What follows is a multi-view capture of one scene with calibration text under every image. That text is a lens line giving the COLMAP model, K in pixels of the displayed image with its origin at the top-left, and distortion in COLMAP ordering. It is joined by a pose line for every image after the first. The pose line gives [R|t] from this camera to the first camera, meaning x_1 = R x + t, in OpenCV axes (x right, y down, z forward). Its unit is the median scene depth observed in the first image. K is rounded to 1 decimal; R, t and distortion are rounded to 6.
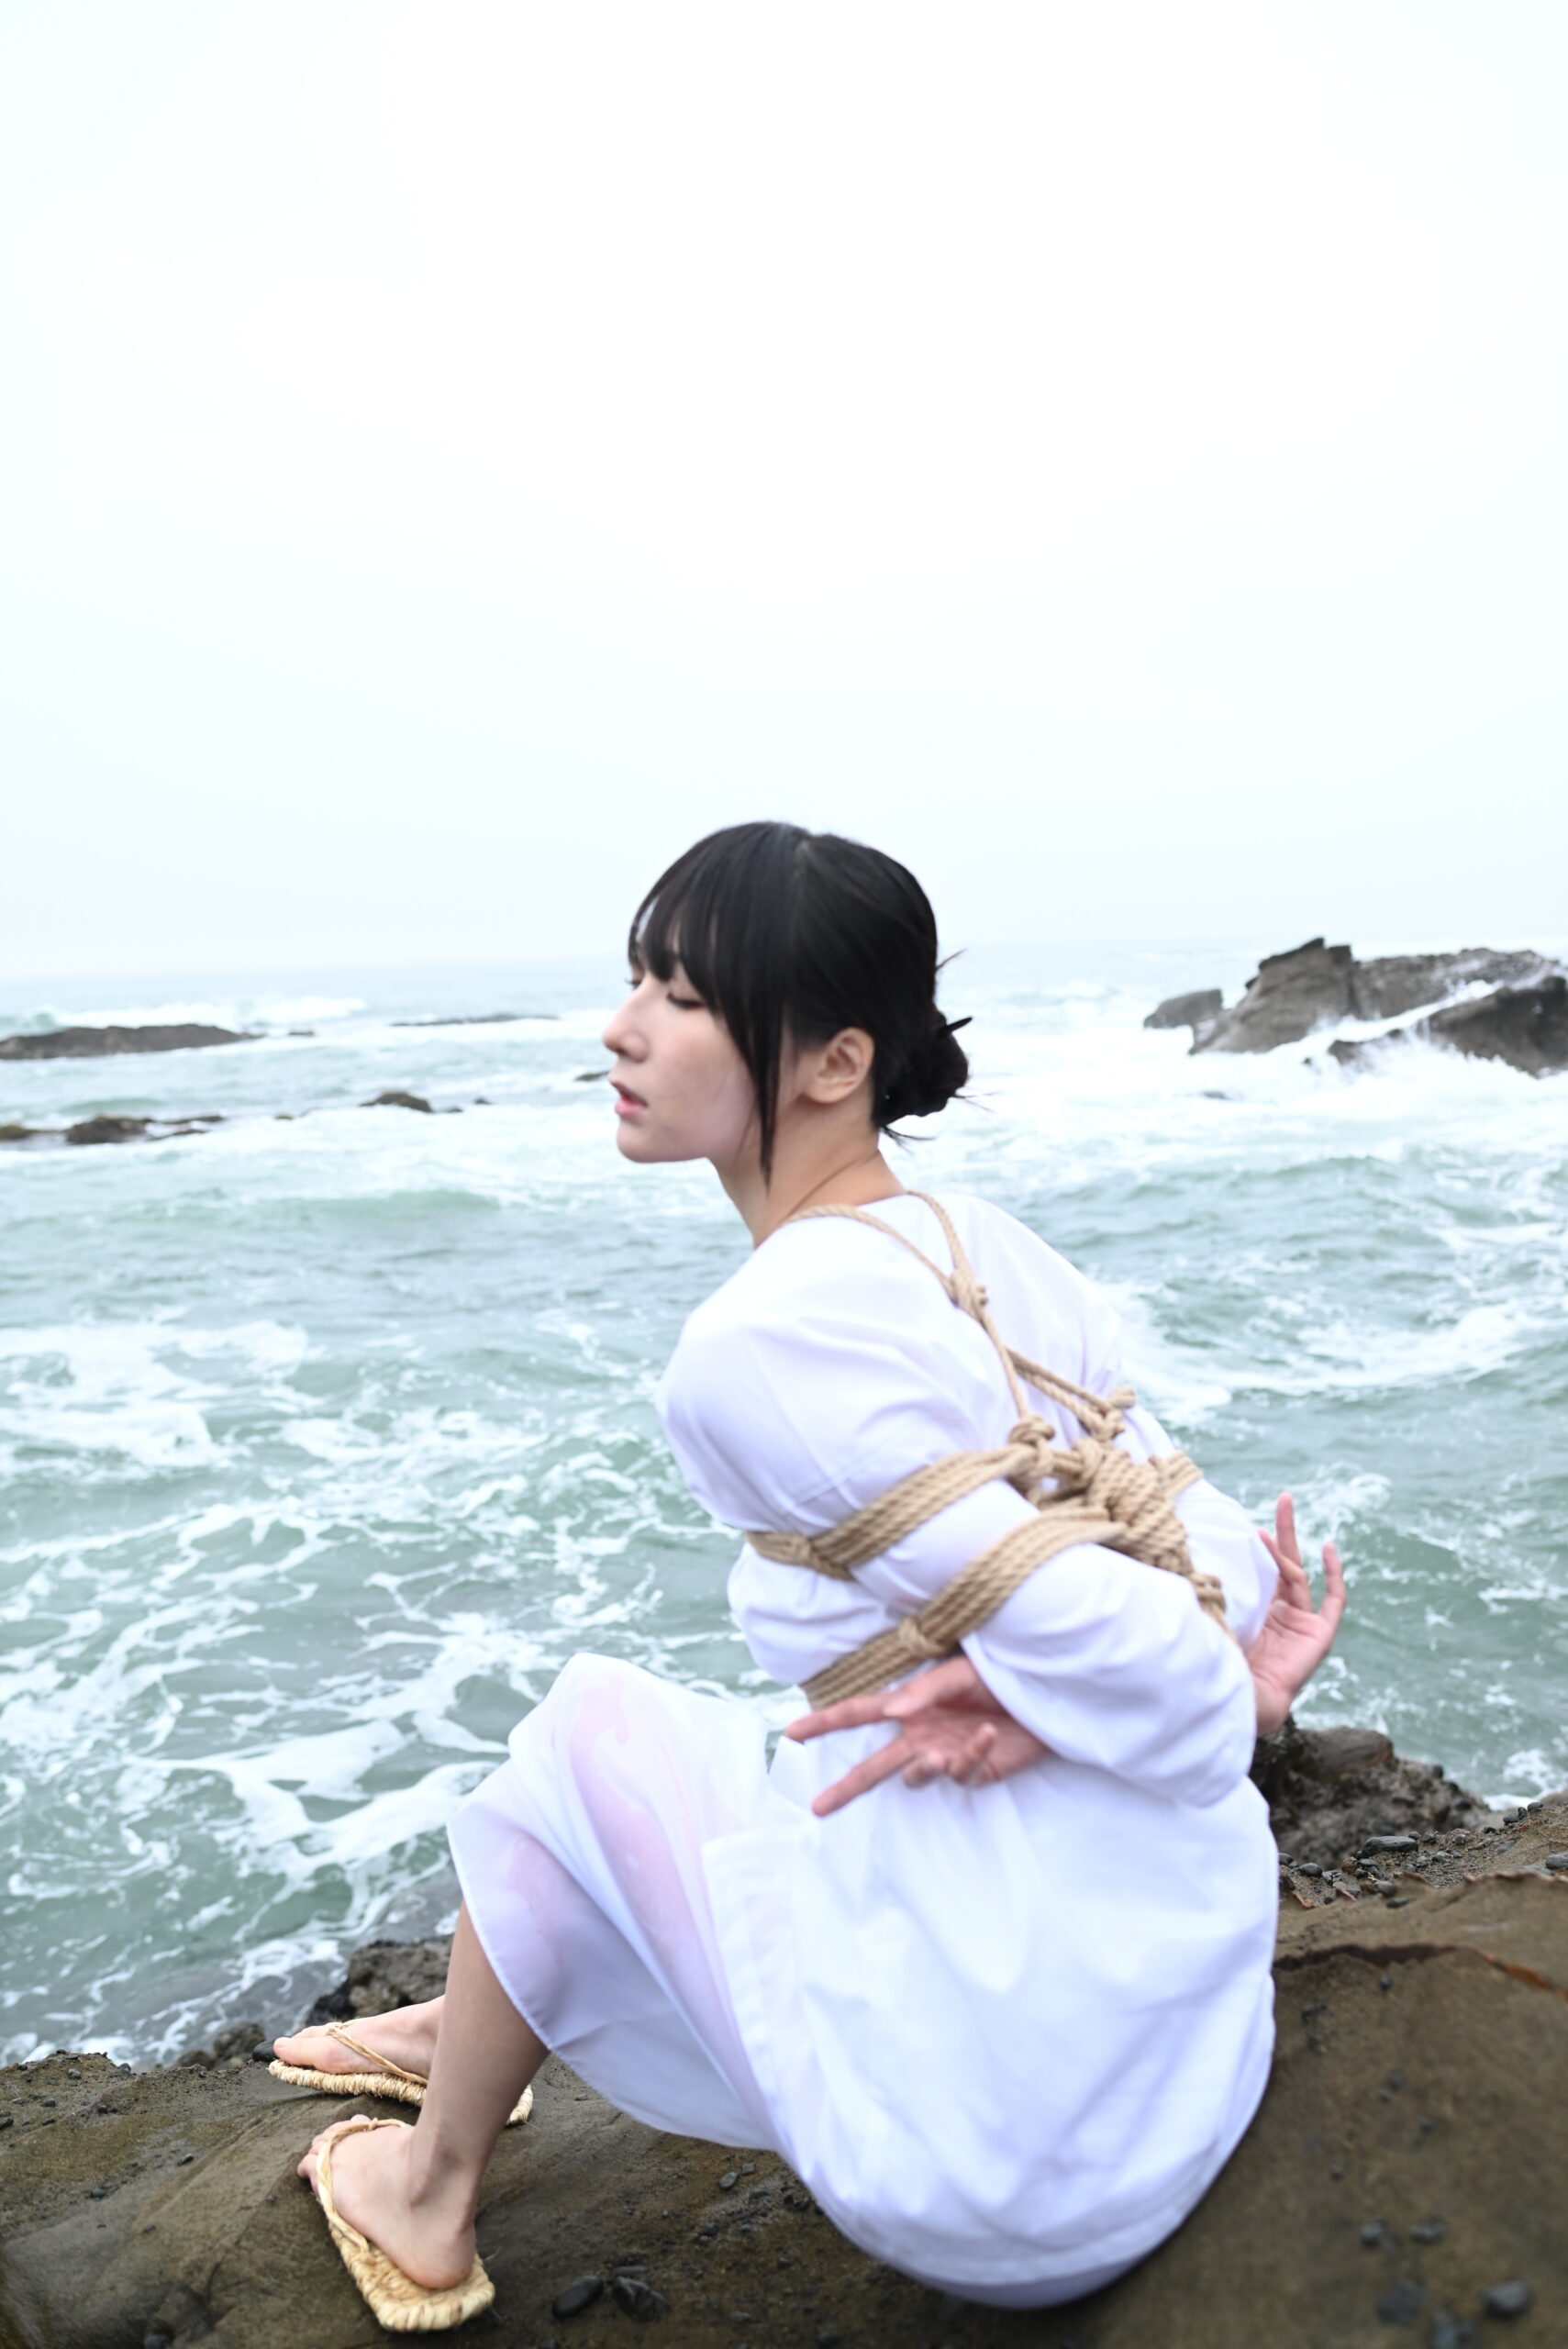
lens RADIAL K [[1572.9, 0, 784.0], [0, 1572.9, 1174.5], [0, 0, 1]] dist [-0.064779, 0.036509]
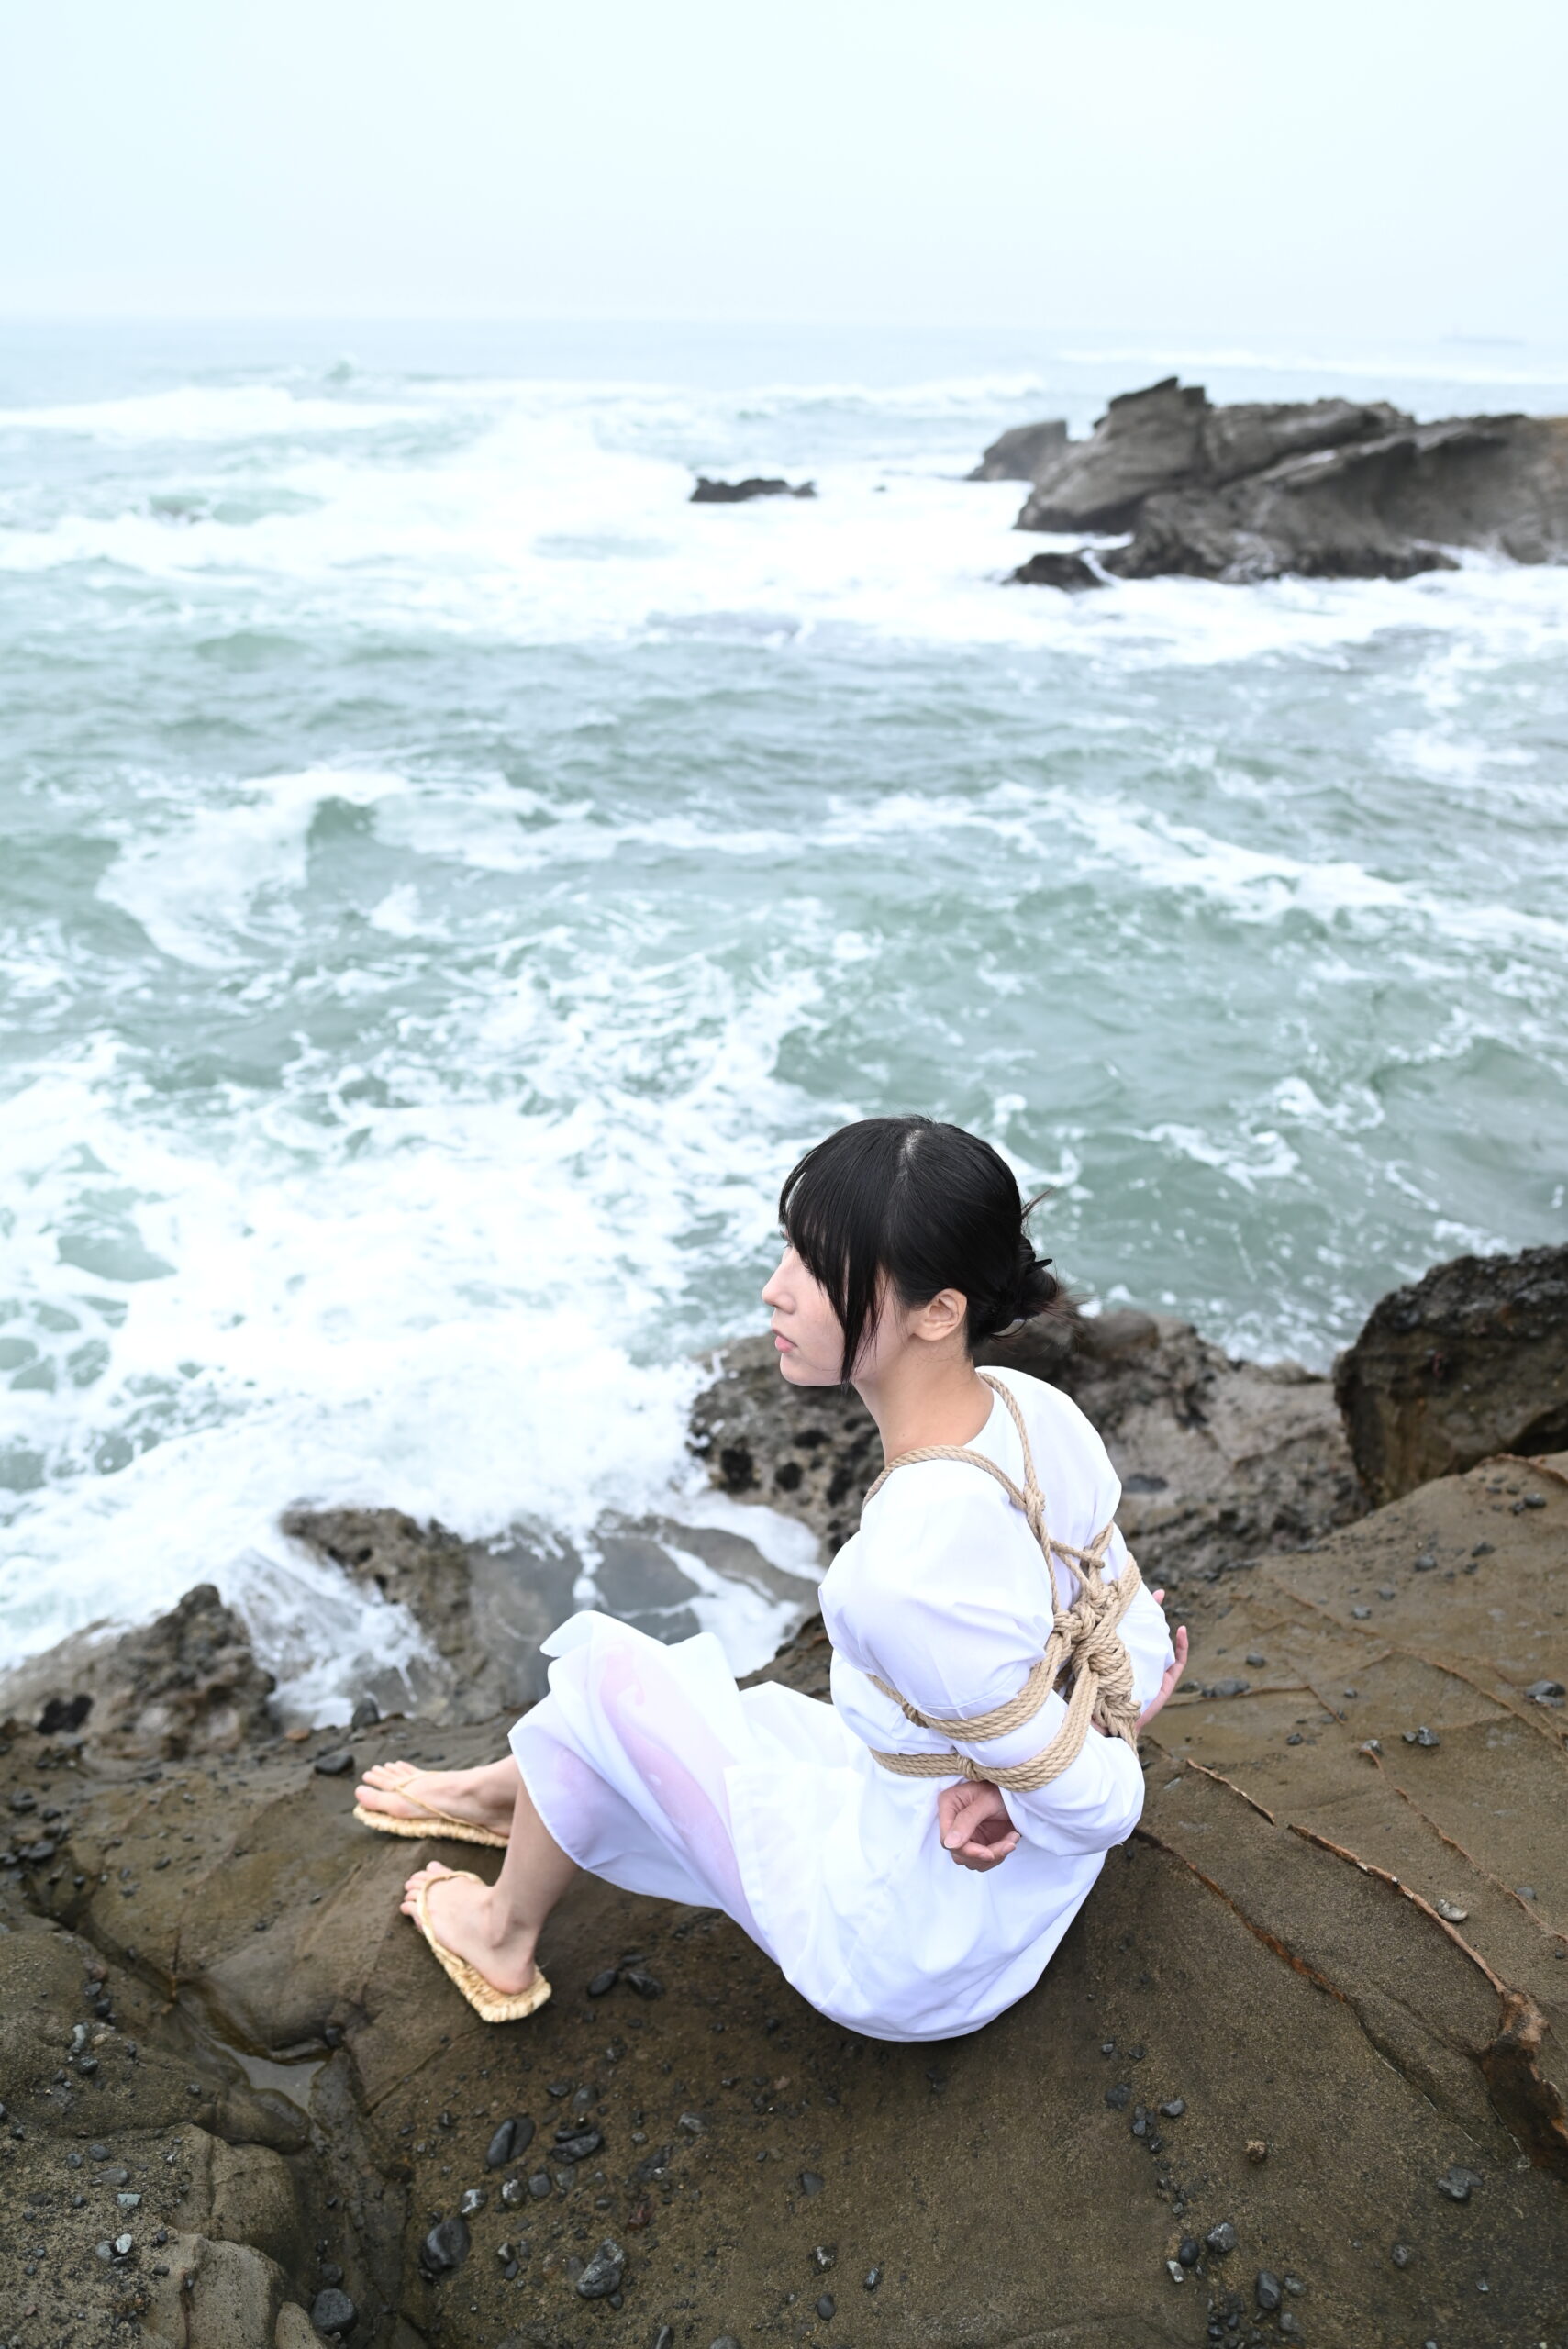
lens RADIAL K [[1574.0, 0, 776.8], [0, 1574.0, 1144.7], [0, 0, 1]] dist [-0.060944, 0.031185]
pose [[0.993505, -0.006052, 0.113628, -0.123651], [-0.032959, 0.940473, 0.338266, -0.558759], [-0.108911, -0.339814, 0.934165, -0.179291]]
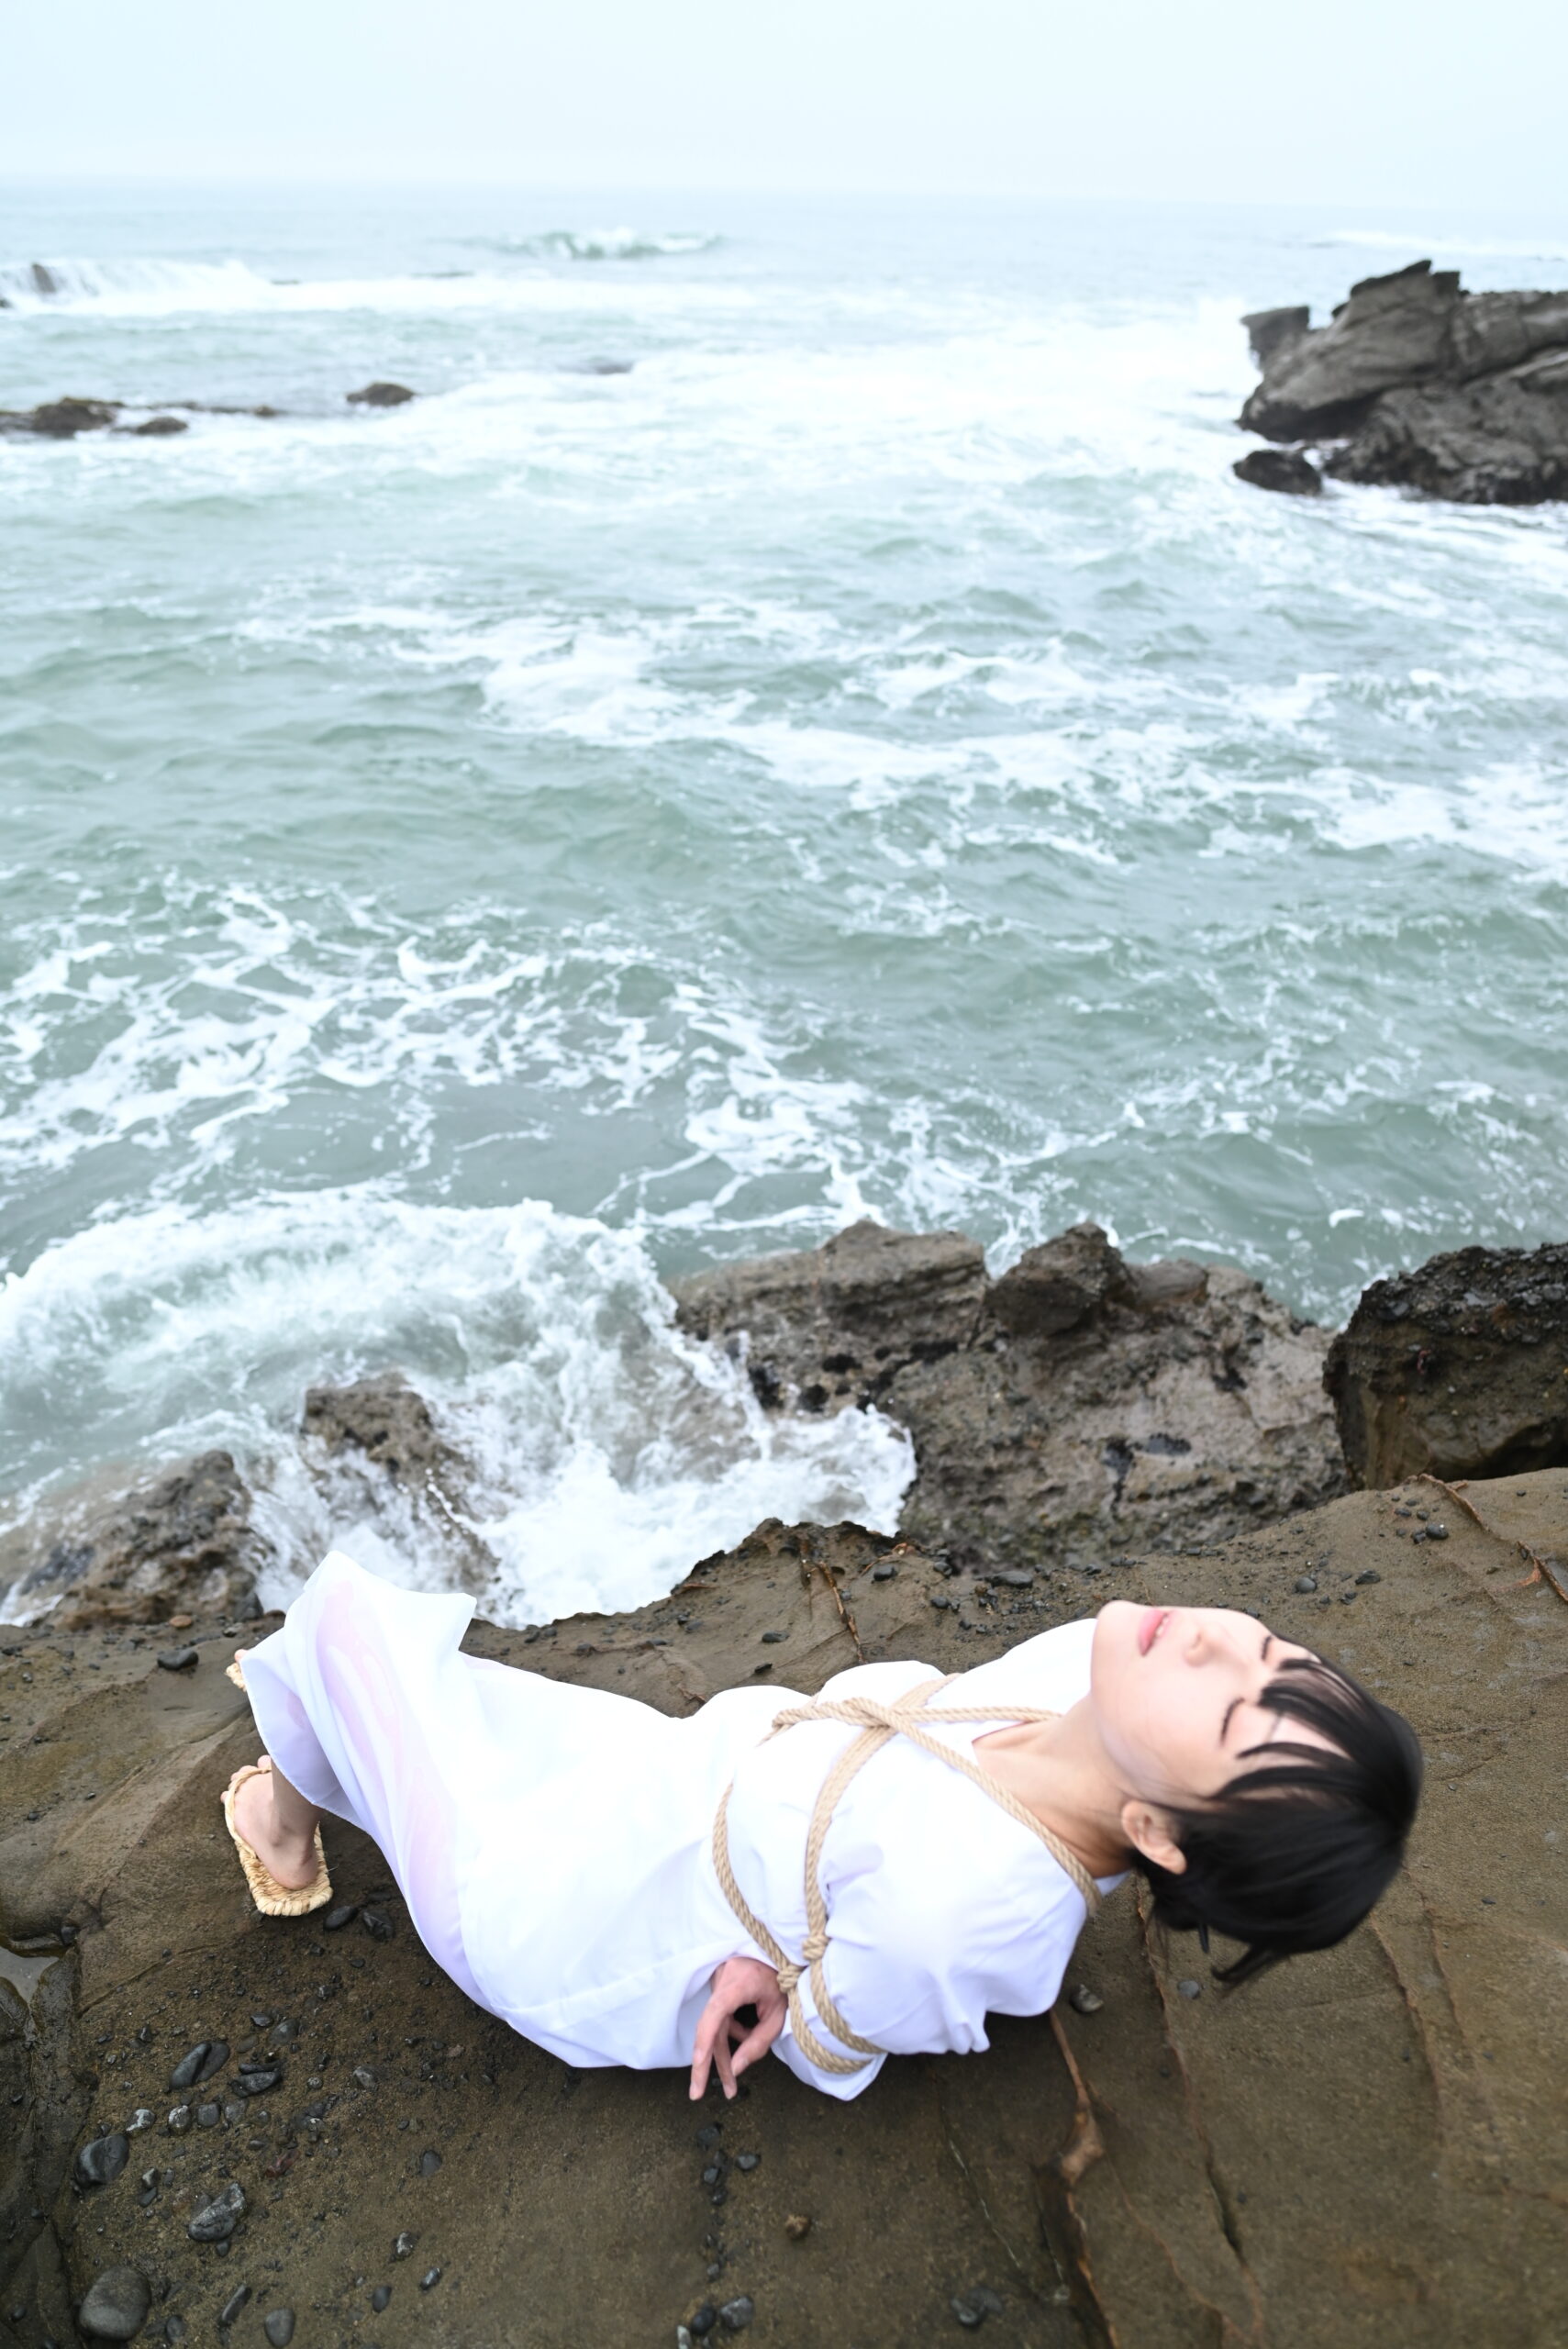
lens RADIAL K [[1574.0, 0, 776.8], [0, 1574.0, 1144.7], [0, 0, 1]] dist [-0.060944, 0.031185]
pose [[0.997940, 0.064153, -0.000096, 0.235977], [-0.058664, 0.913152, 0.403375, -0.586773], [0.025965, -0.402539, 0.915035, -0.091172]]
